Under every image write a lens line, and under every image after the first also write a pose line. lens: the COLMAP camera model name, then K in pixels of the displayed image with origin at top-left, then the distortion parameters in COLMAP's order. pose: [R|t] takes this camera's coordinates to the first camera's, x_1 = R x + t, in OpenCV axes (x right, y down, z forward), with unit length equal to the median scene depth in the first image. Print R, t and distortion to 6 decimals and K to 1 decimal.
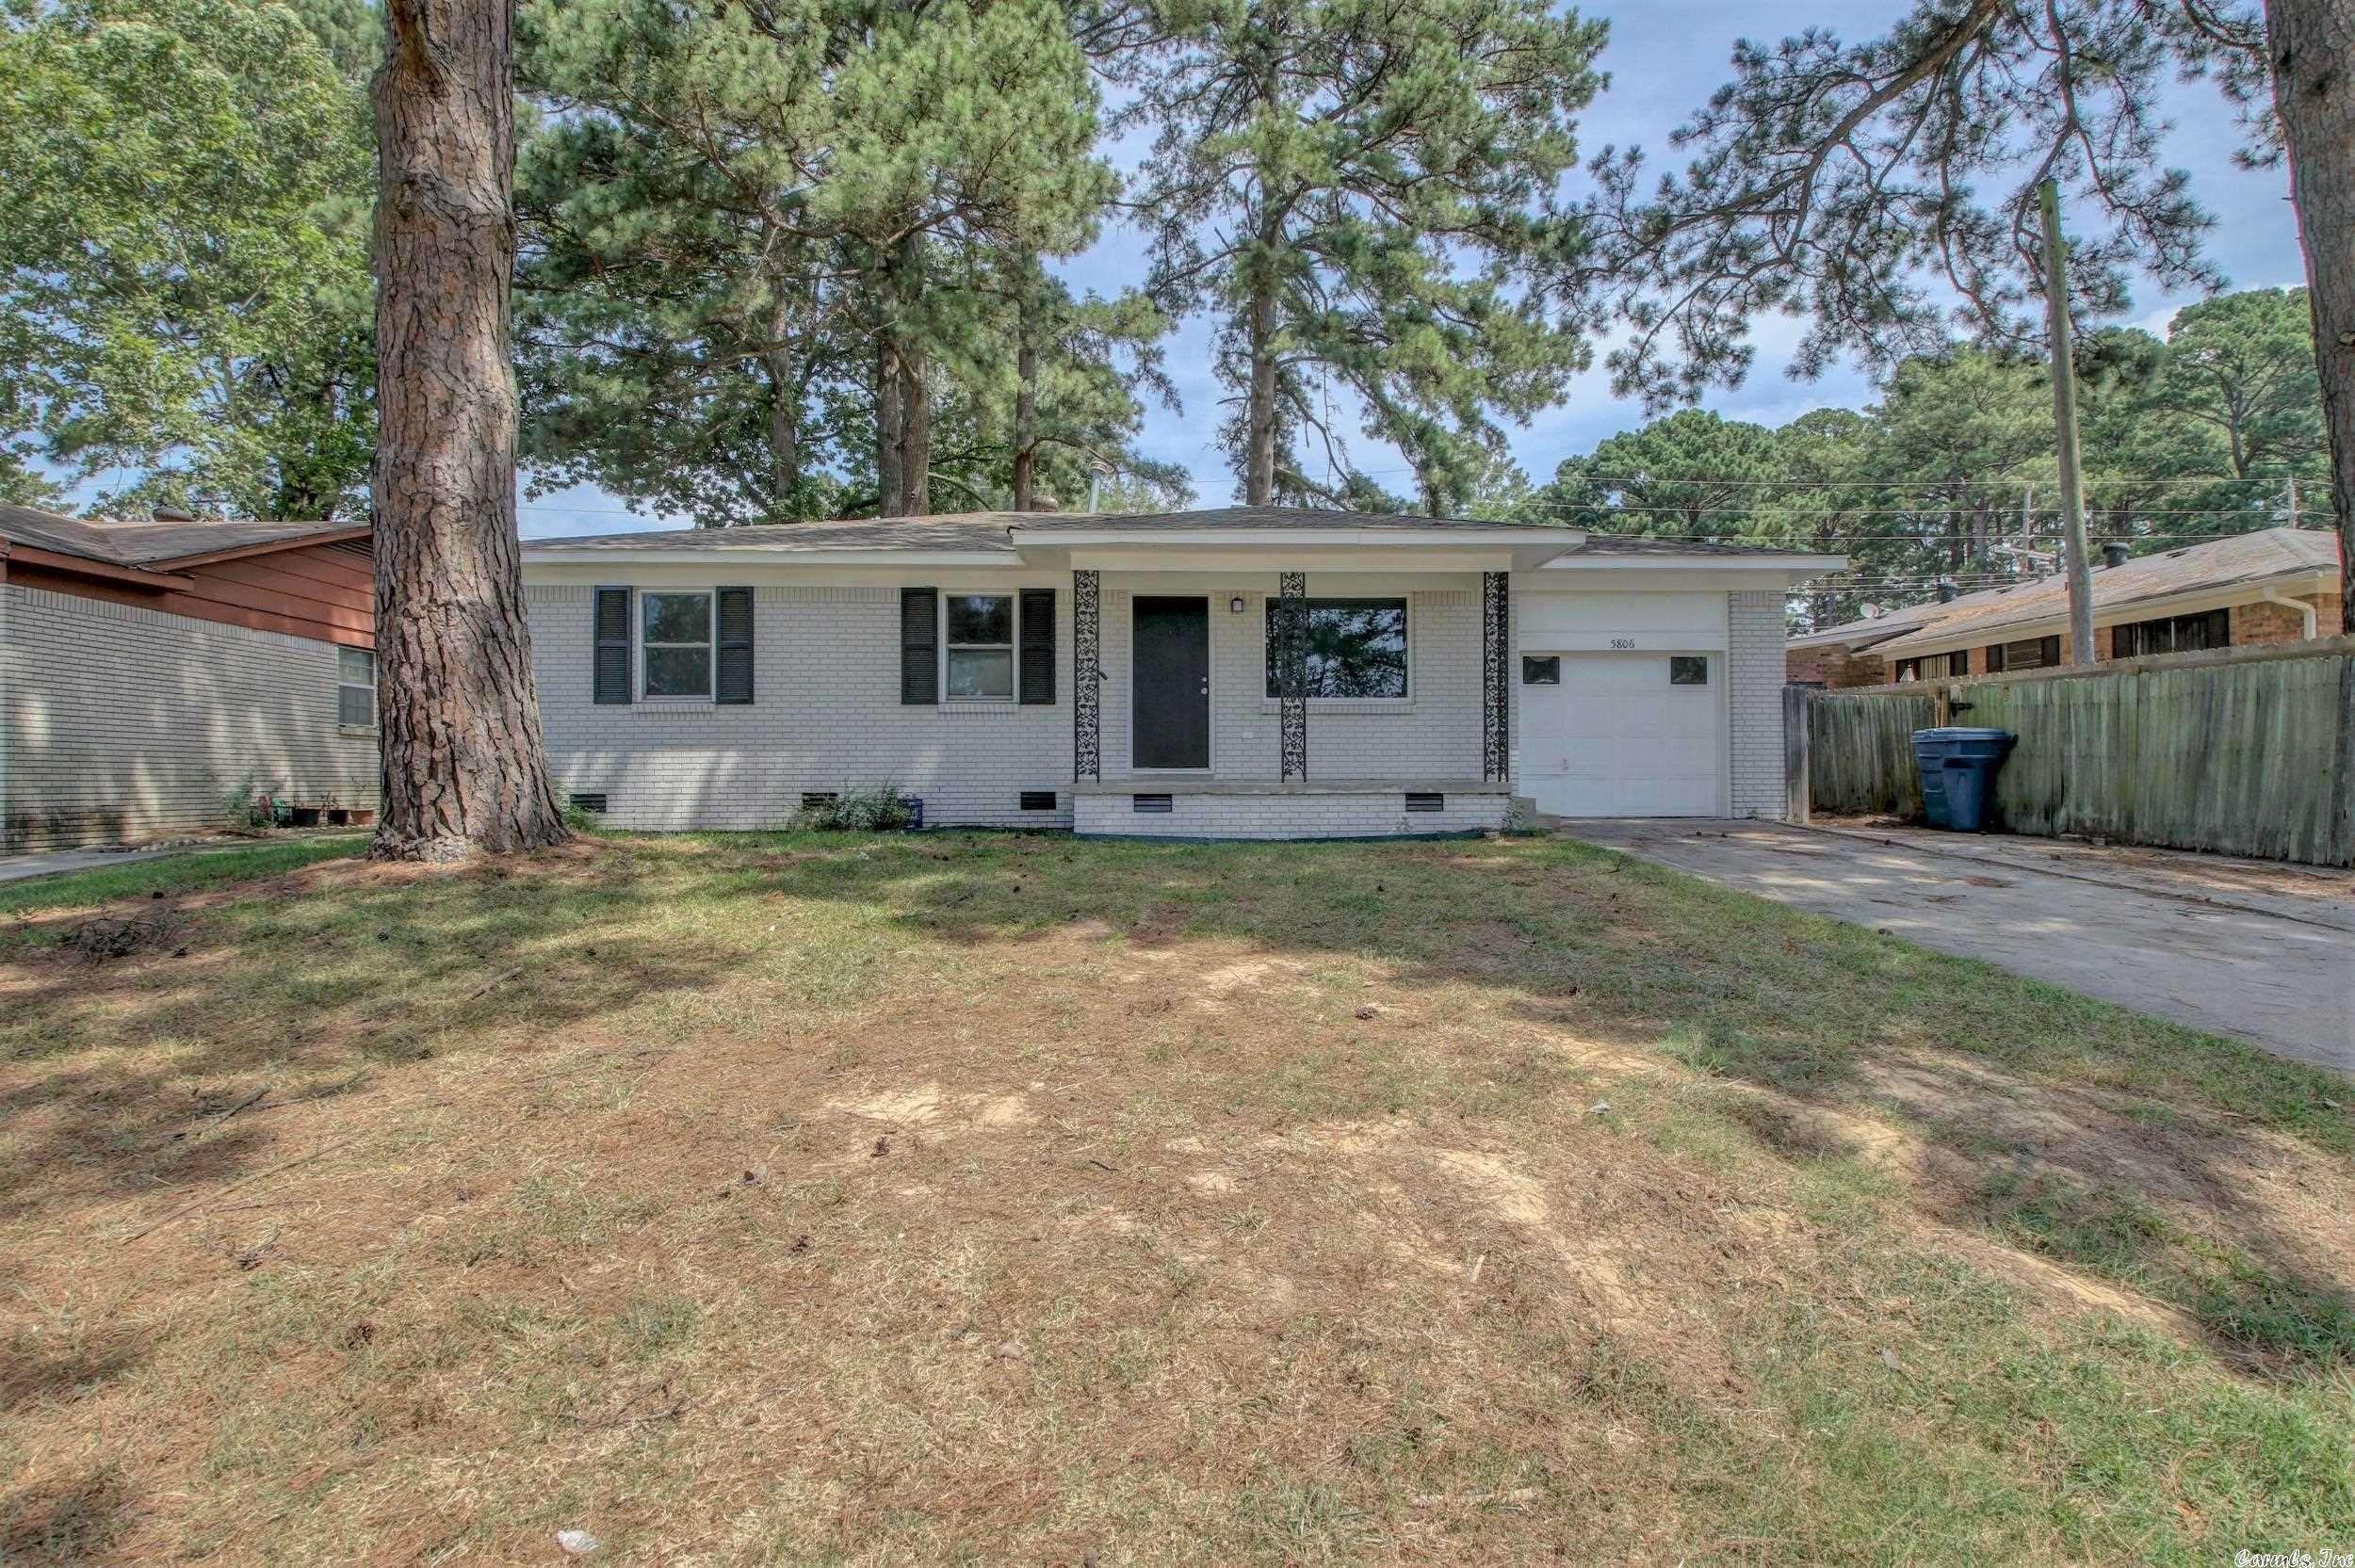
lens RADIAL K [[1100.4, 0, 1168.4], [0, 1100.4, 775.5], [0, 0, 1]] dist [0.013294, -0.025274]
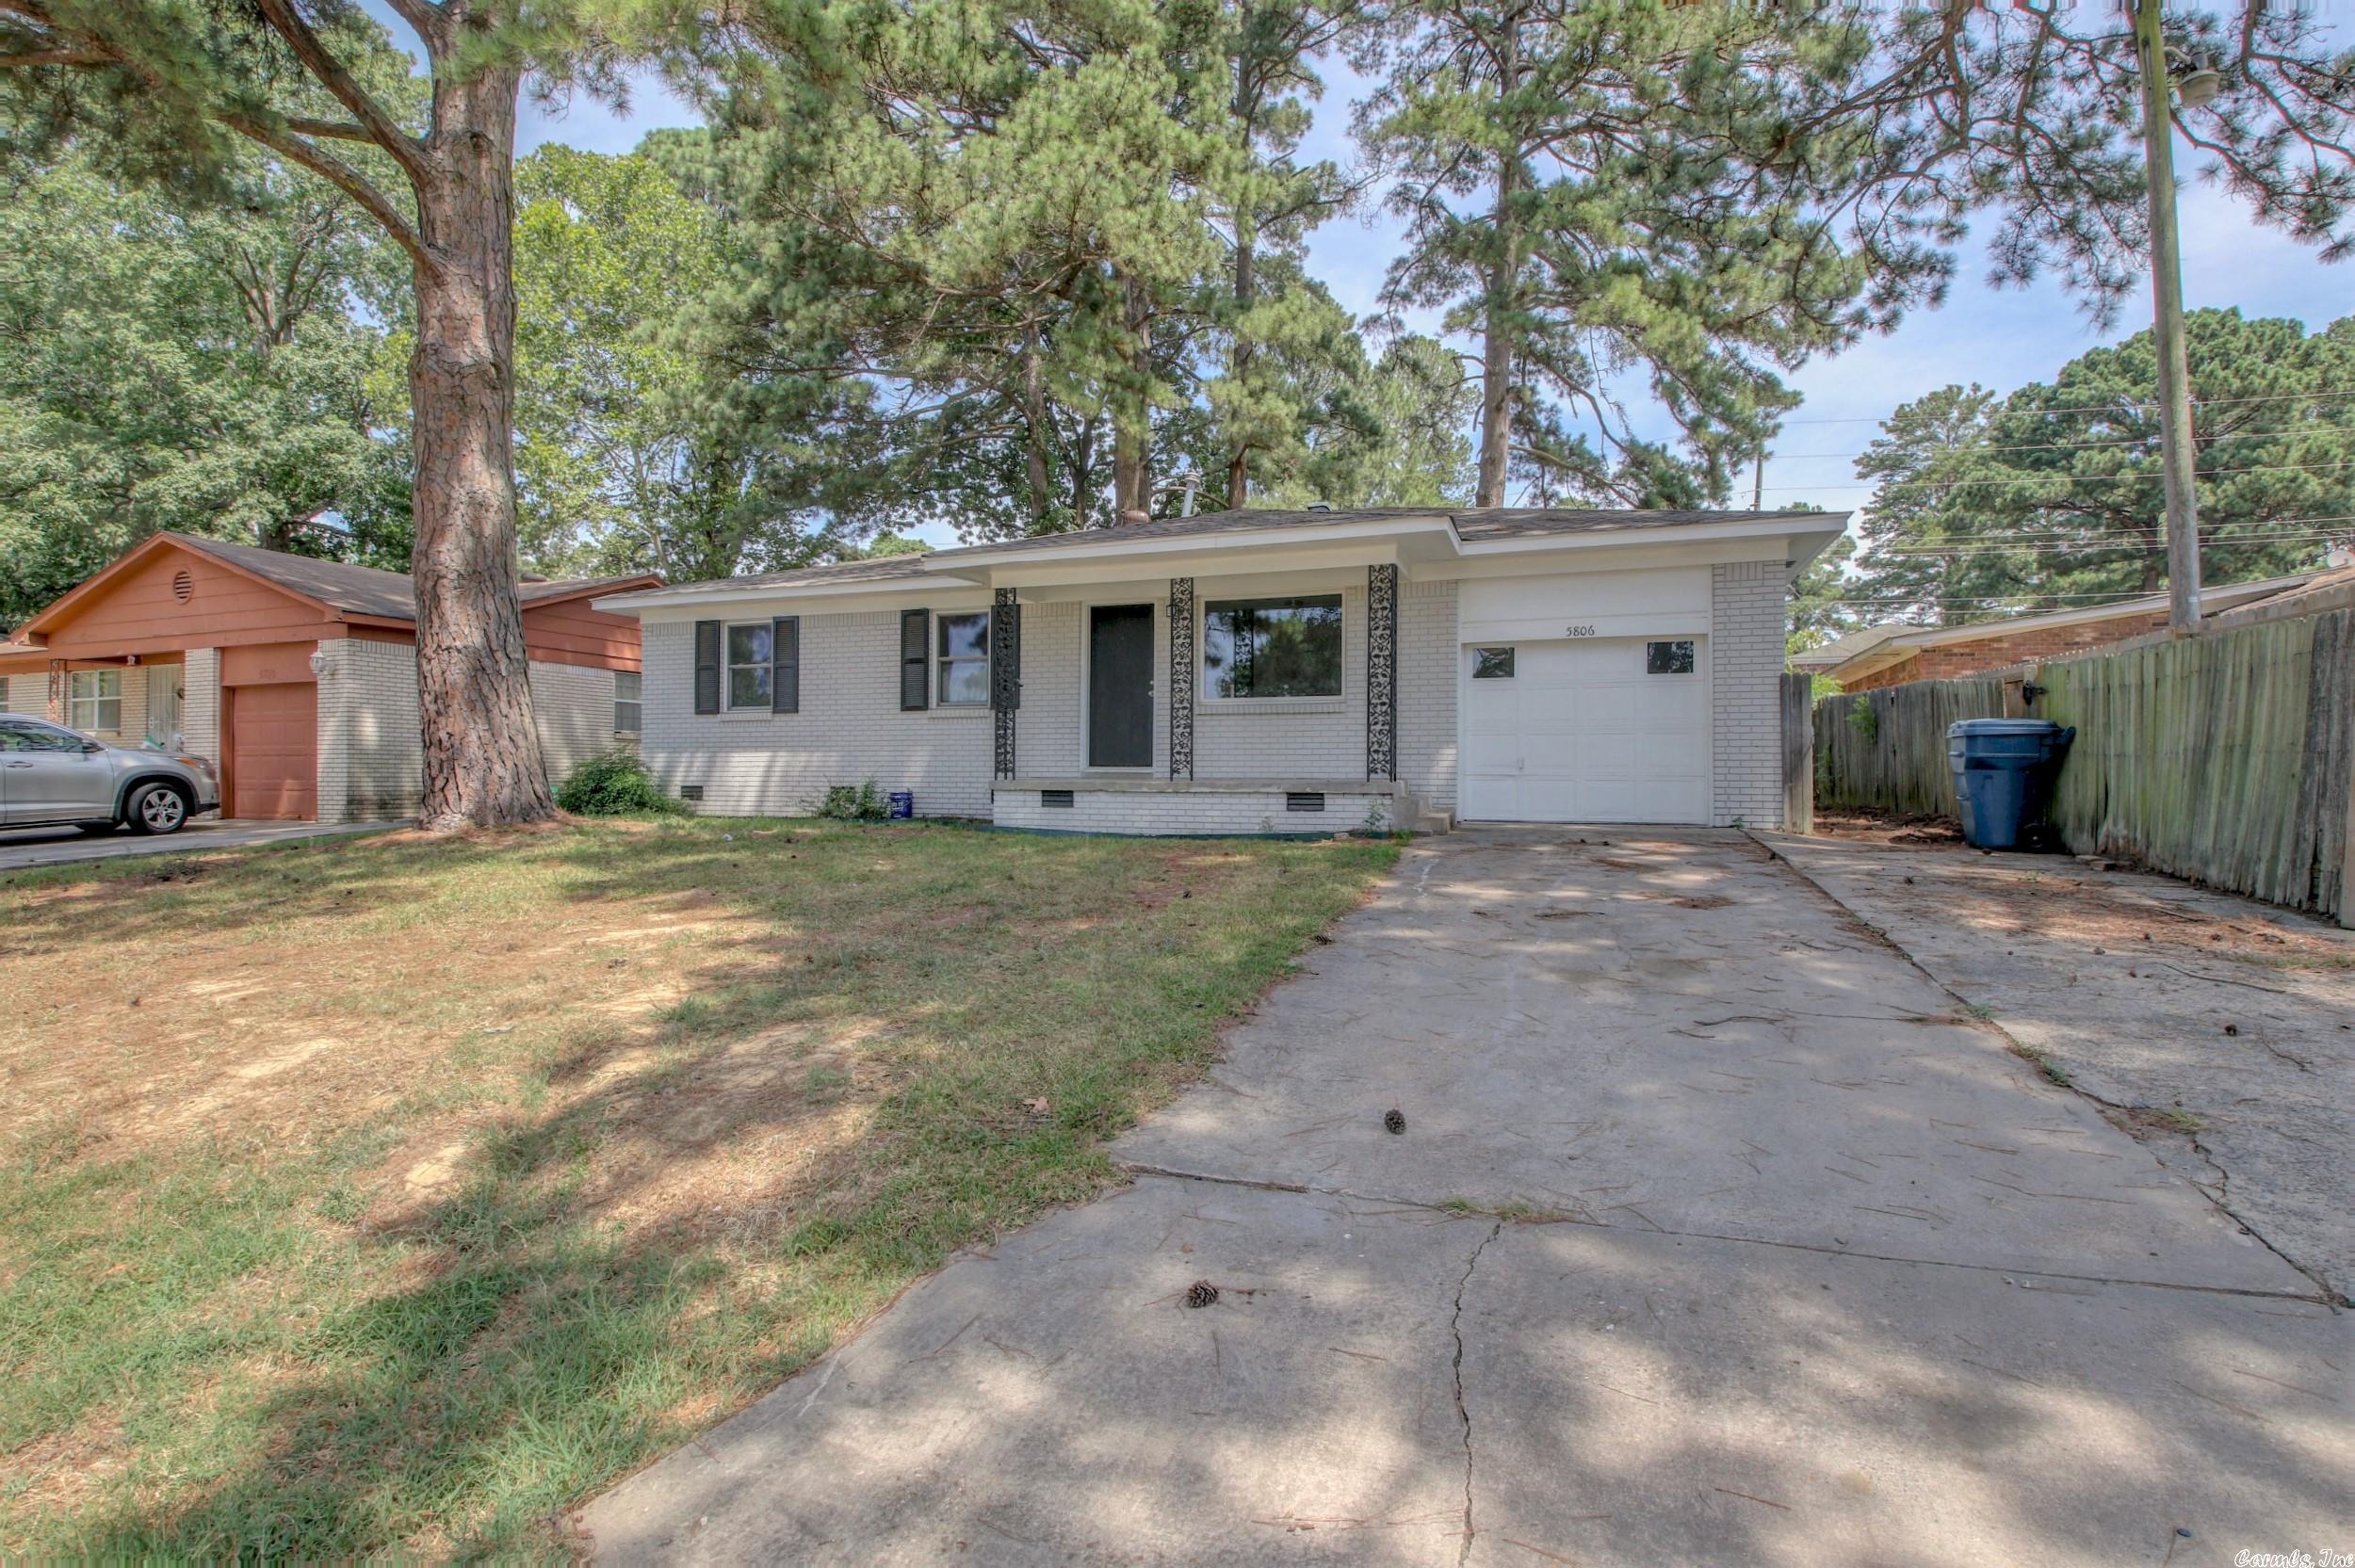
lens RADIAL K [[1116.1, 0, 1178.6], [0, 1116.1, 781.9], [0, 0, 1]] dist [0.010238, -0.026937]
pose [[0.924161, 0.008076, -0.381917, 0.480818], [-0.005352, 0.999952, 0.008195, -0.001306], [0.381965, -0.005529, 0.924160, 0.026539]]
